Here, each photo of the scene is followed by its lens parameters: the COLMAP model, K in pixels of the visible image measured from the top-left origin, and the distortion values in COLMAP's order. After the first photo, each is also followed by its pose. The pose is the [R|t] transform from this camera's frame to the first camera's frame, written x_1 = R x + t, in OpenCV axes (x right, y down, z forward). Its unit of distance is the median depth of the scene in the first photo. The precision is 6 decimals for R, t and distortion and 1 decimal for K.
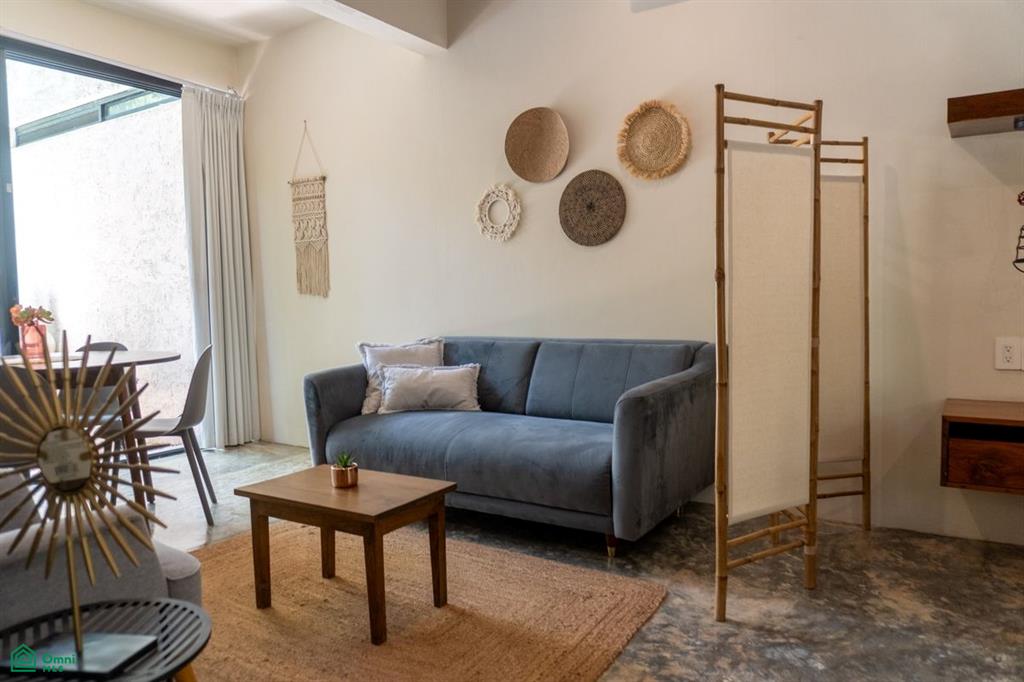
lens RADIAL K [[713.9, 0, 512.0], [0, 713.9, 341.0], [0, 0, 1]] dist [-0.008978, -0.002489]
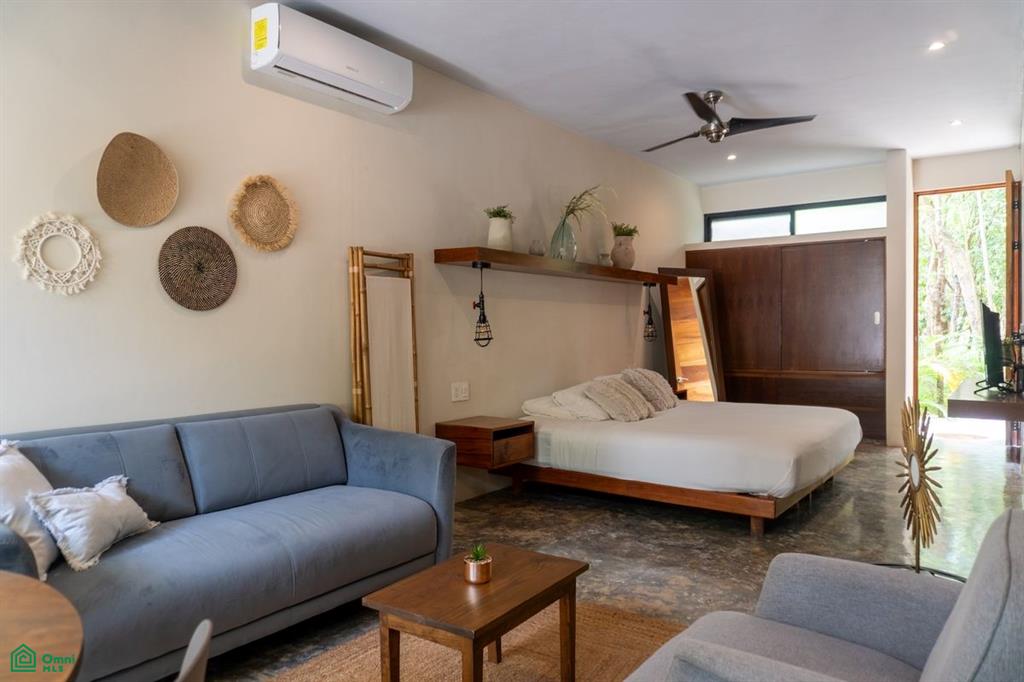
lens RADIAL K [[681.0, 0, 512.0], [0, 681.0, 341.0], [0, 0, 1]] dist [0.000556, -0.000516]
pose [[0.067925, 0.005896, 0.997673, -0.749384], [0.068246, 0.997613, -0.010542, -0.062747], [-0.995354, 0.068804, 0.067360, 0.584855]]
